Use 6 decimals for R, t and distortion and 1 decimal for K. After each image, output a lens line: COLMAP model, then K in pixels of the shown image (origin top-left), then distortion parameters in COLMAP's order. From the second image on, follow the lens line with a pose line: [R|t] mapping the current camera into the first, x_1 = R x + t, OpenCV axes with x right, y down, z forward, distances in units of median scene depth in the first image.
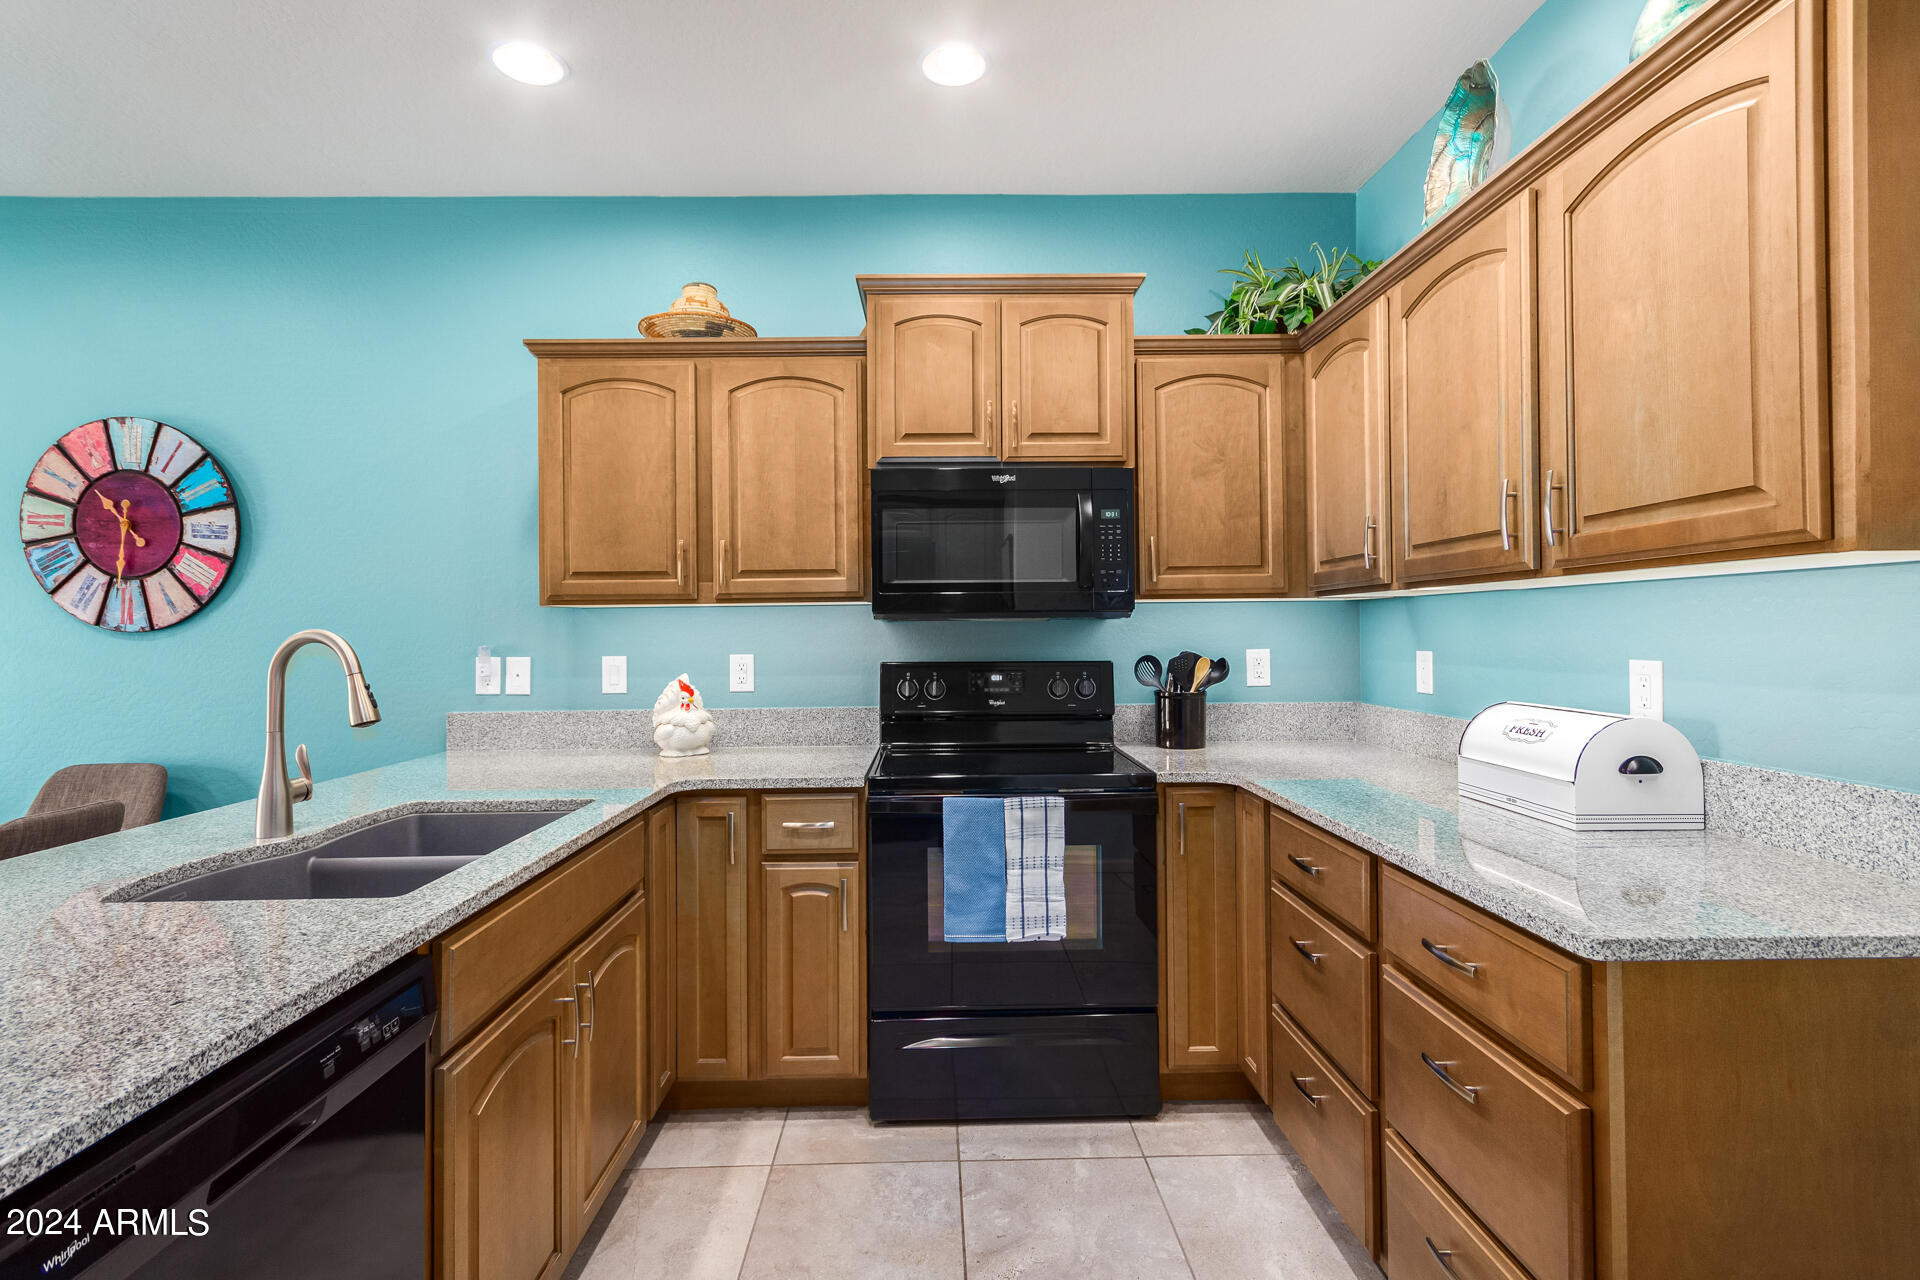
lens RADIAL K [[899.4, 0, 962.1], [0, 899.4, 627.2], [0, 0, 1]] dist [0.002667, -0.000641]
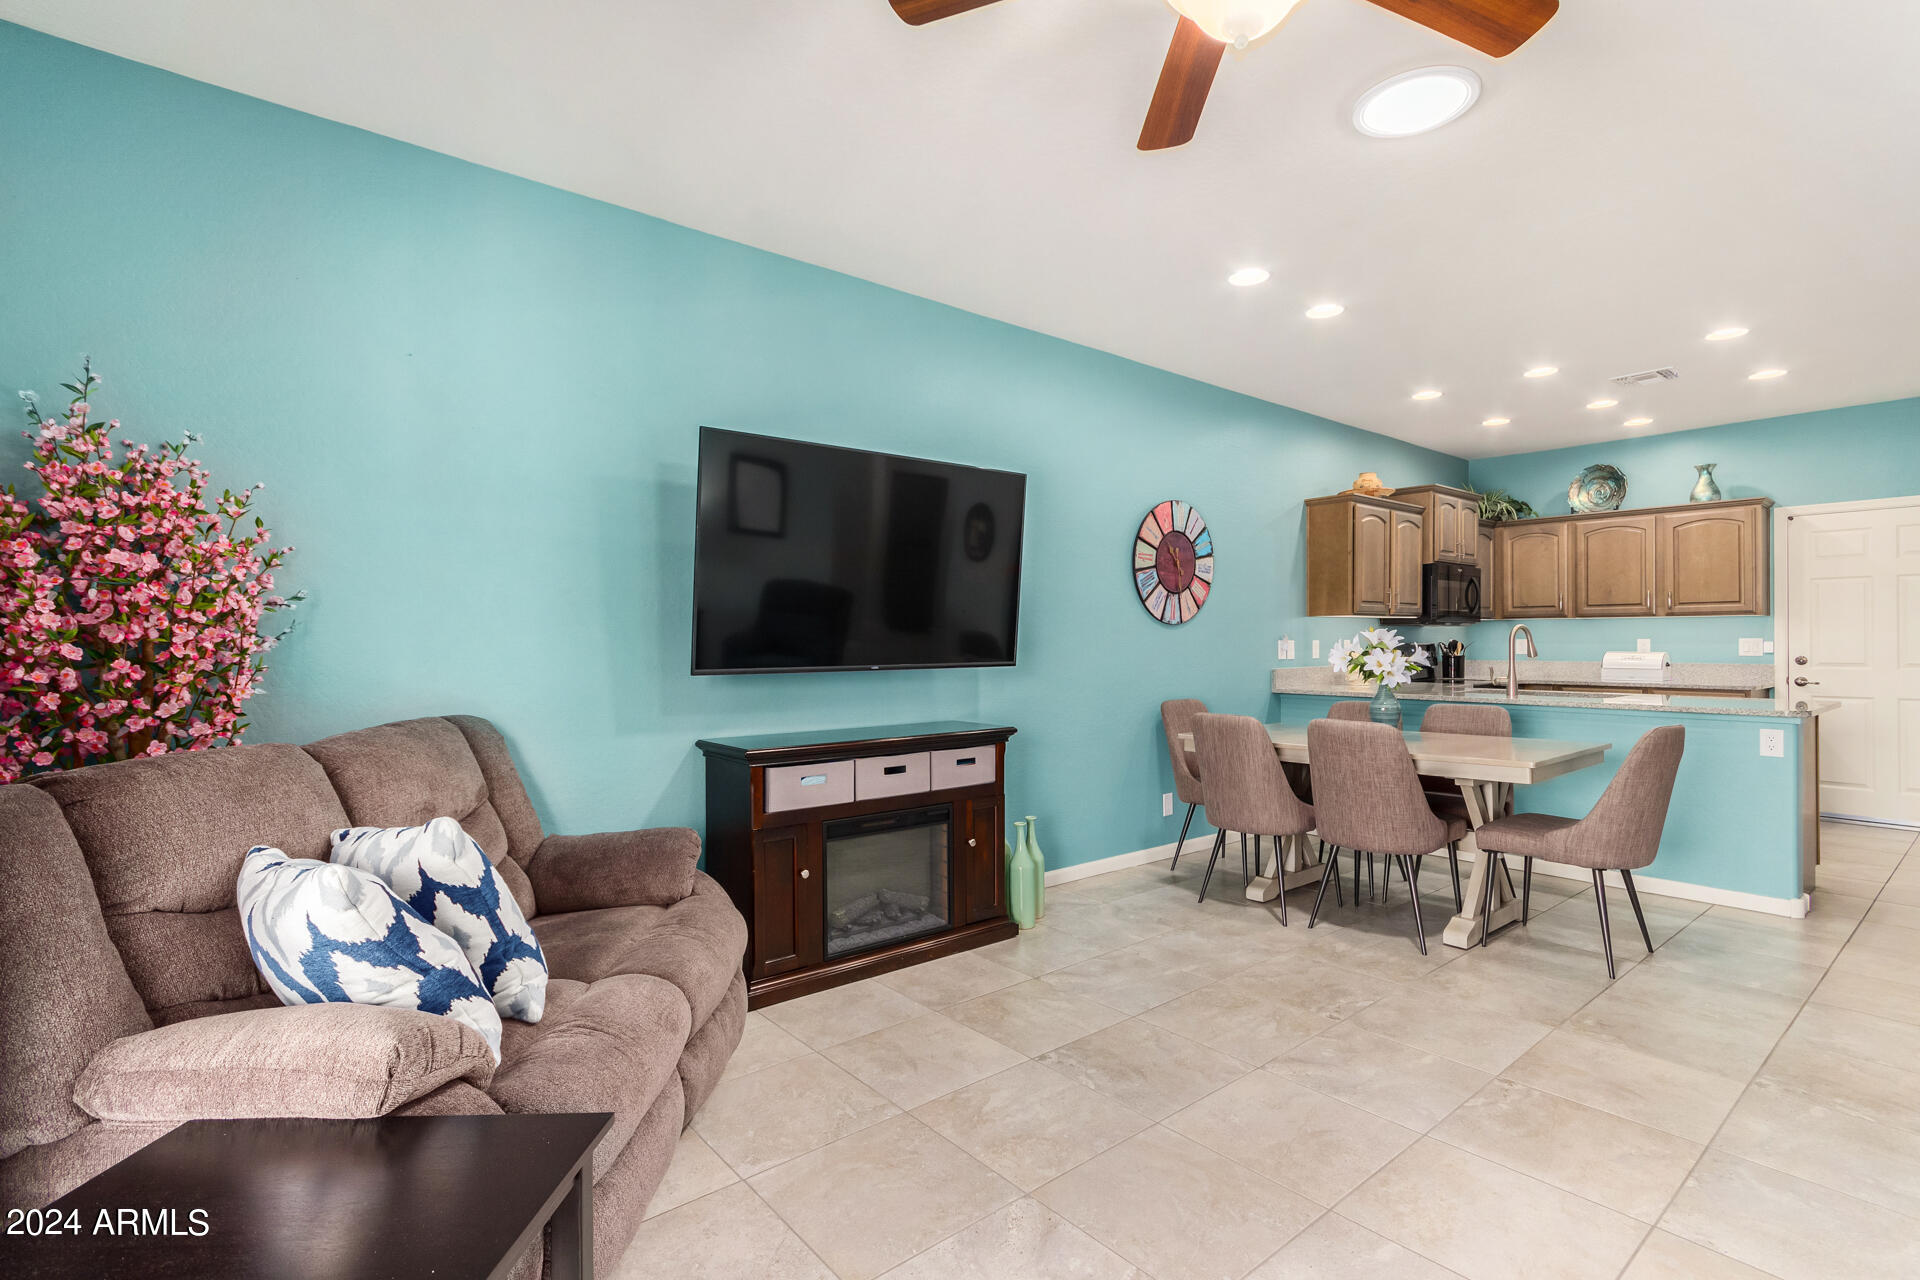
lens RADIAL K [[897.4, 0, 965.7], [0, 897.4, 640.3], [0, 0, 1]] dist [0.007293, 0.000626]
pose [[0.779333, 0.006533, 0.626575, -2.377909], [-0.006896, 0.999975, -0.001848, 0.042926], [-0.626572, -0.002881, 0.779359, -0.095062]]
